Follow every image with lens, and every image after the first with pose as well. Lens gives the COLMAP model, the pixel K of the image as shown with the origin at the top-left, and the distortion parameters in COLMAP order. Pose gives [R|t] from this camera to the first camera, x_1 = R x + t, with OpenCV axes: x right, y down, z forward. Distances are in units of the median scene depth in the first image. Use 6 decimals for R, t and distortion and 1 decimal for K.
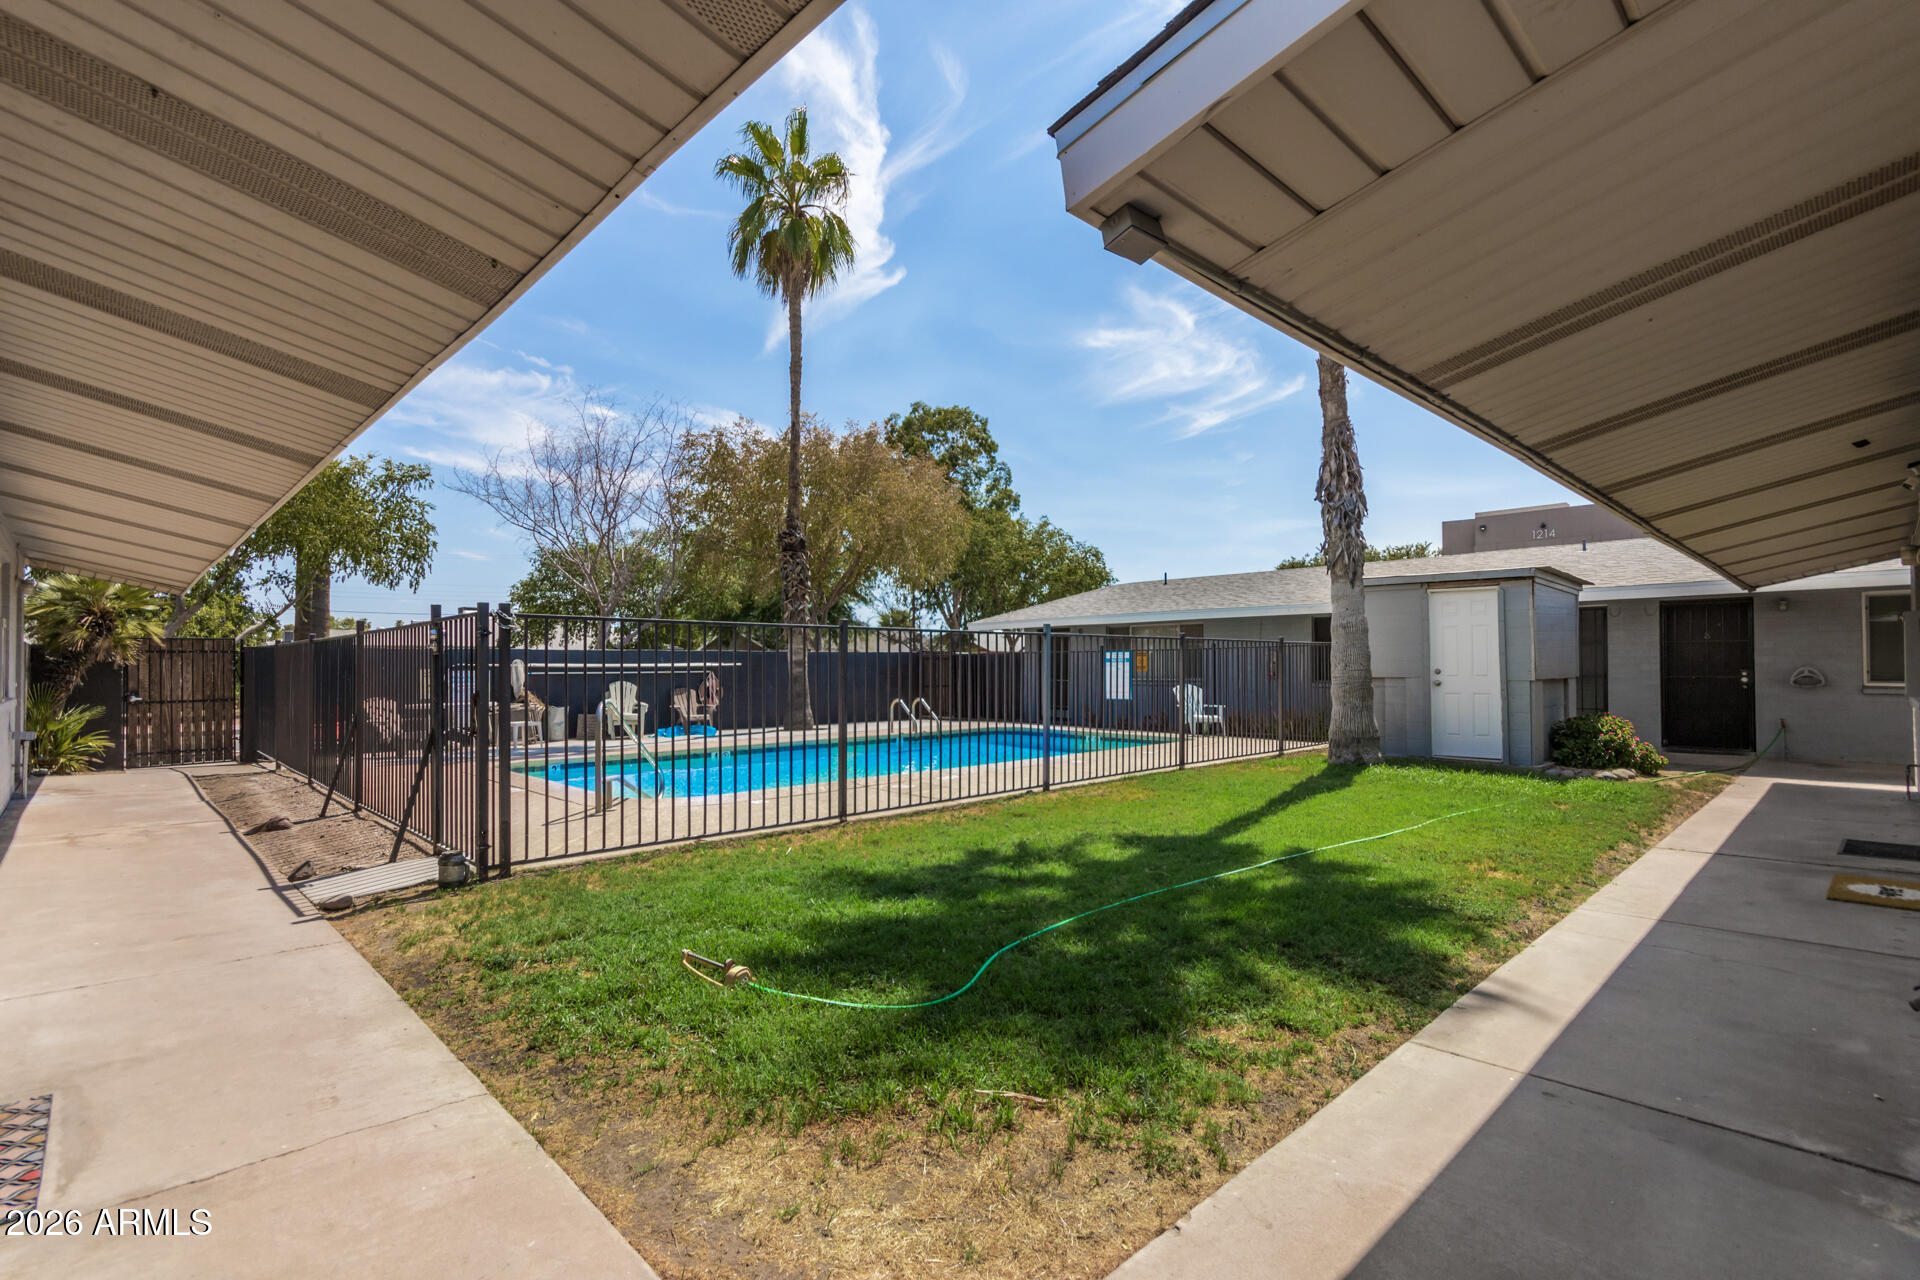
lens RADIAL K [[898.5, 0, 952.6], [0, 898.5, 651.1], [0, 0, 1]] dist [0.005077, 0.000981]
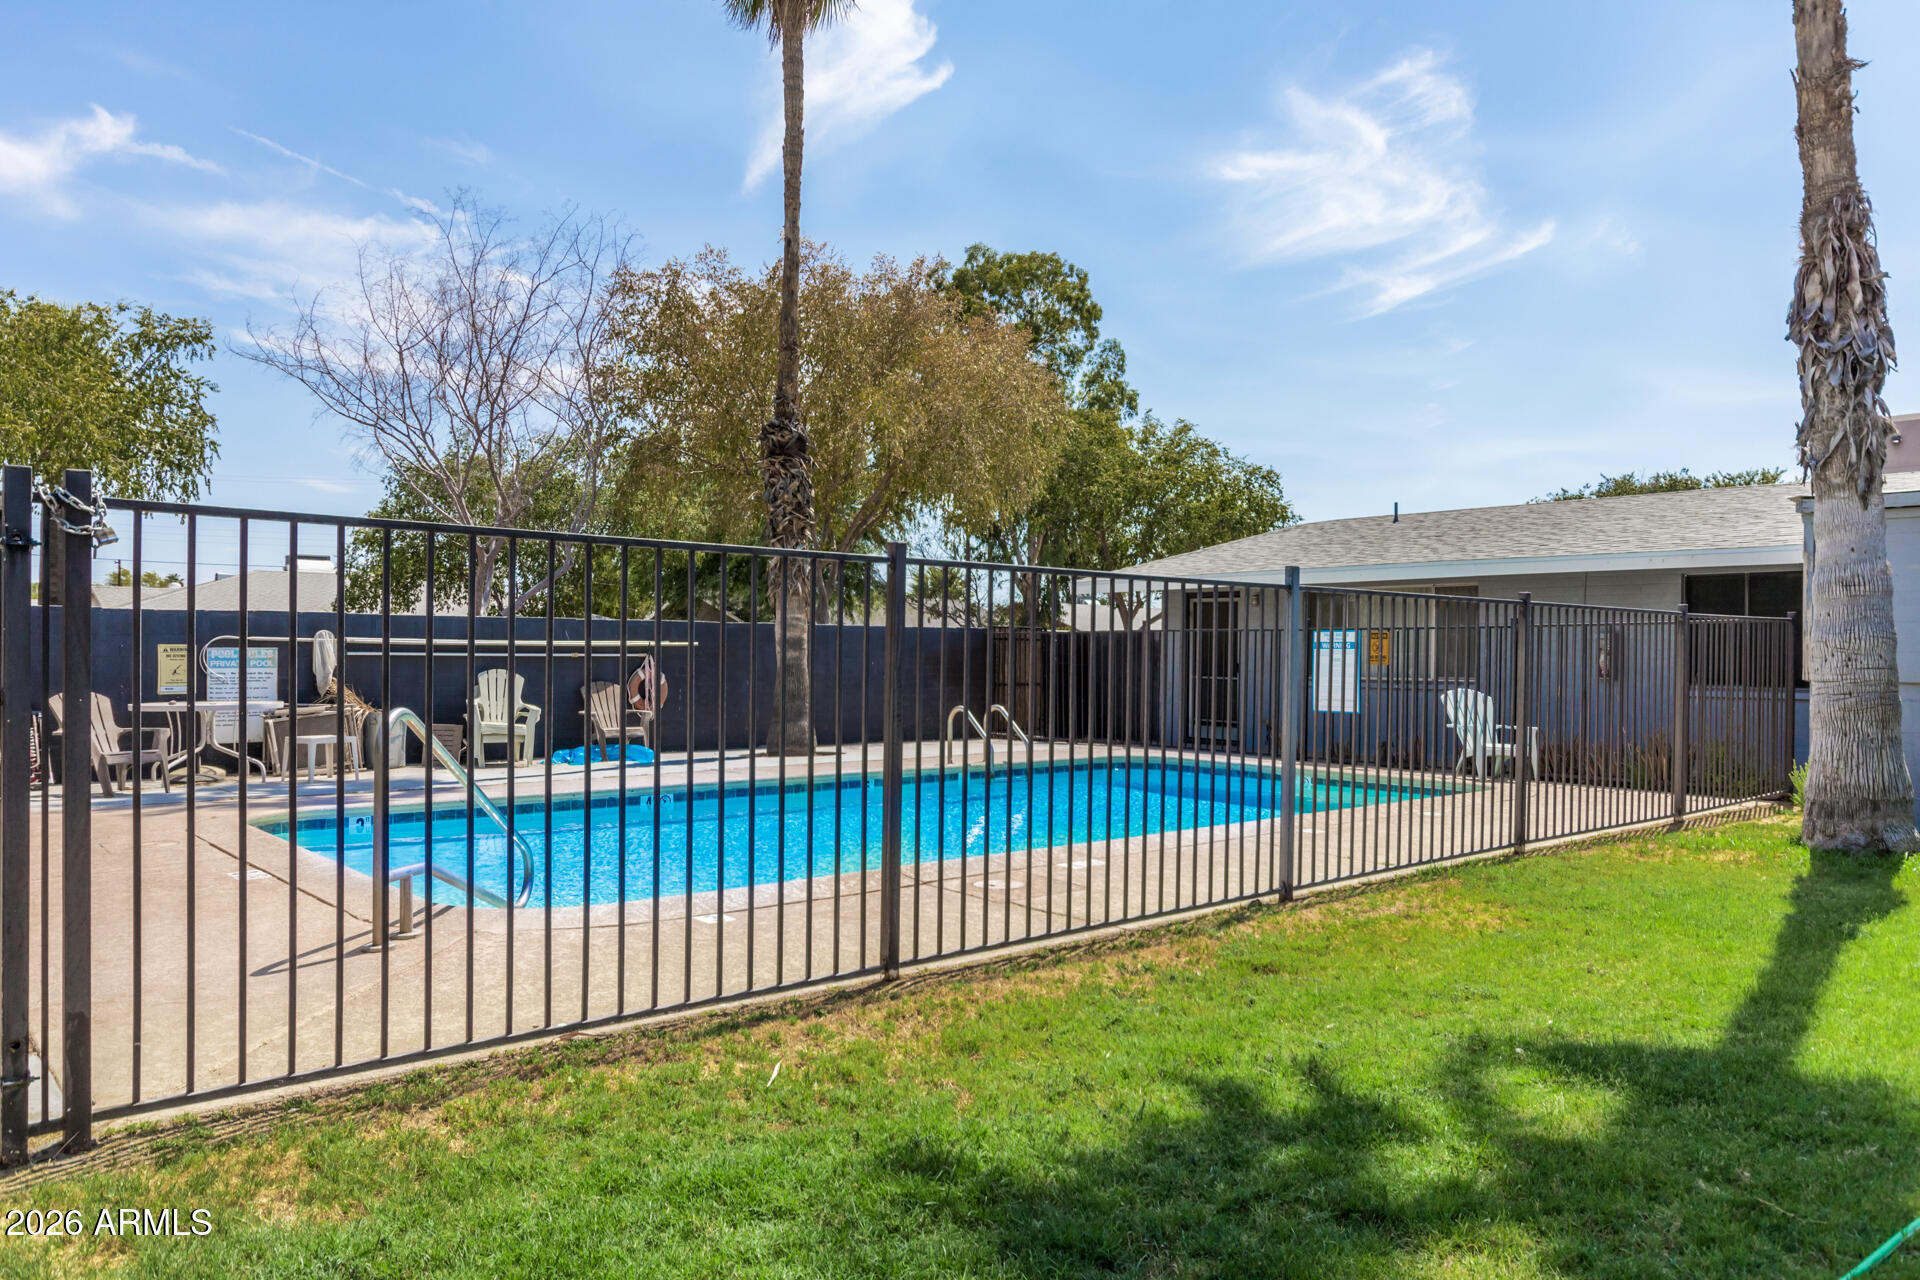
lens RADIAL K [[1301.6, 0, 955.9], [0, 1301.6, 674.1], [0, 0, 1]] dist [0.038507, -0.043179]
pose [[0.998955, 0.014572, -0.043311, -0.019503], [-0.013145, 0.999367, 0.033048, 0.003037], [0.043765, -0.032444, 0.998515, 0.106194]]
